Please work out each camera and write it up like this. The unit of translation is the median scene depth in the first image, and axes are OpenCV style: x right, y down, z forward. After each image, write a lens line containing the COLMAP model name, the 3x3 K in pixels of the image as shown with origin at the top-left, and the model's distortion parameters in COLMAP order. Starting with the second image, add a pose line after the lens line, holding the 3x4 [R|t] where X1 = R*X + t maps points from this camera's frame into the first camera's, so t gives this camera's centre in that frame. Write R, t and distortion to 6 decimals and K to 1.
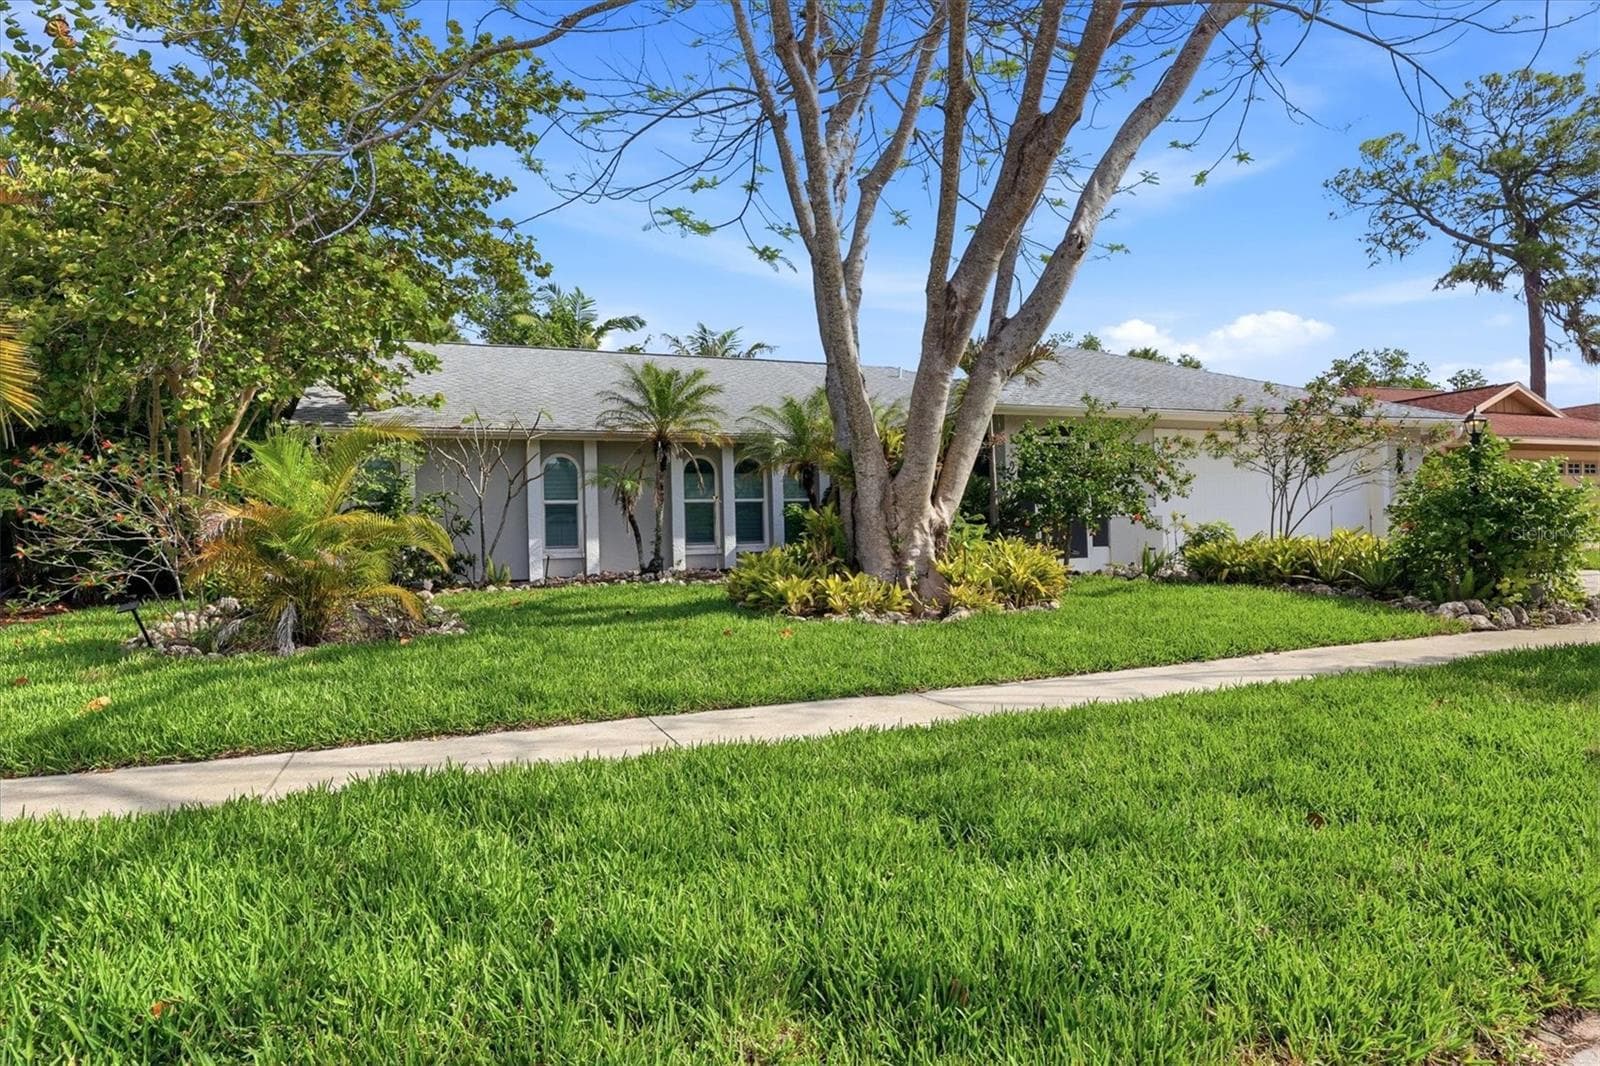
lens RADIAL K [[982.1, 0, 800.0], [0, 982.1, 533.0], [0, 0, 1]] dist [0.002470, 0.001190]
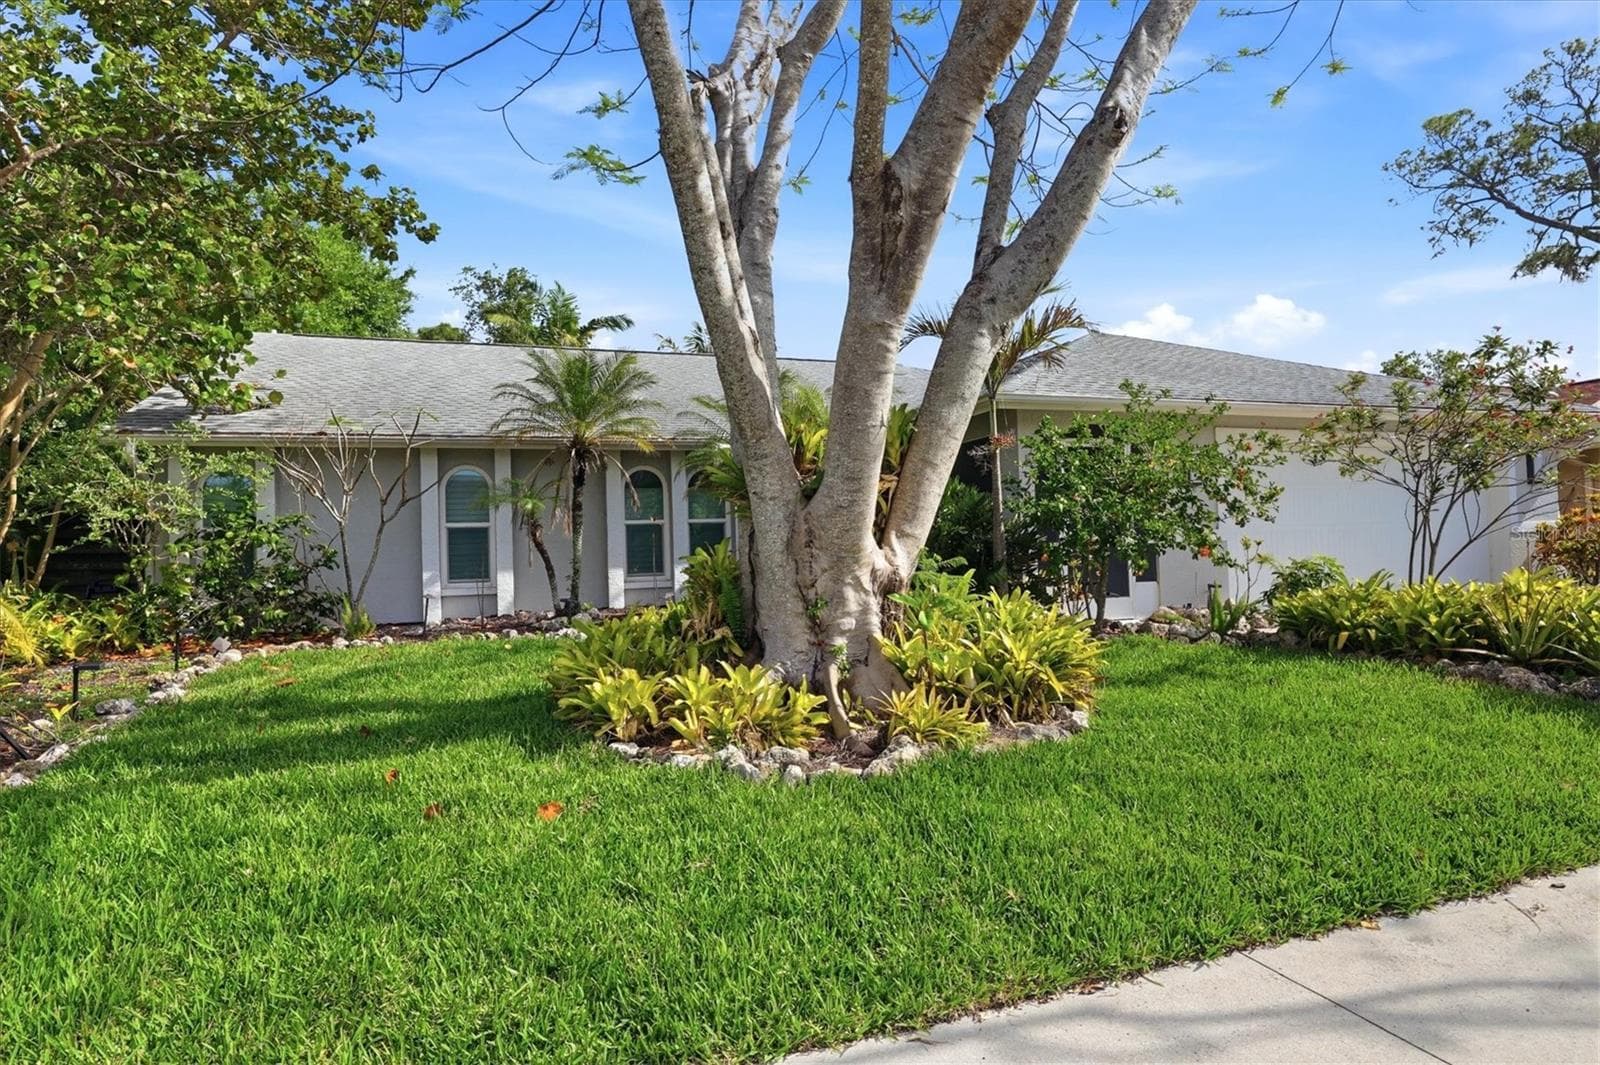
lens RADIAL K [[944.5, 0, 800.0], [0, 944.5, 532.5], [0, 0, 1]] dist [0.004430, 0.000292]
pose [[0.998971, -0.003836, -0.045185, 0.082630], [0.003468, 0.999960, -0.008216, -0.023049], [0.045214, 0.008051, 0.998945, 0.297780]]
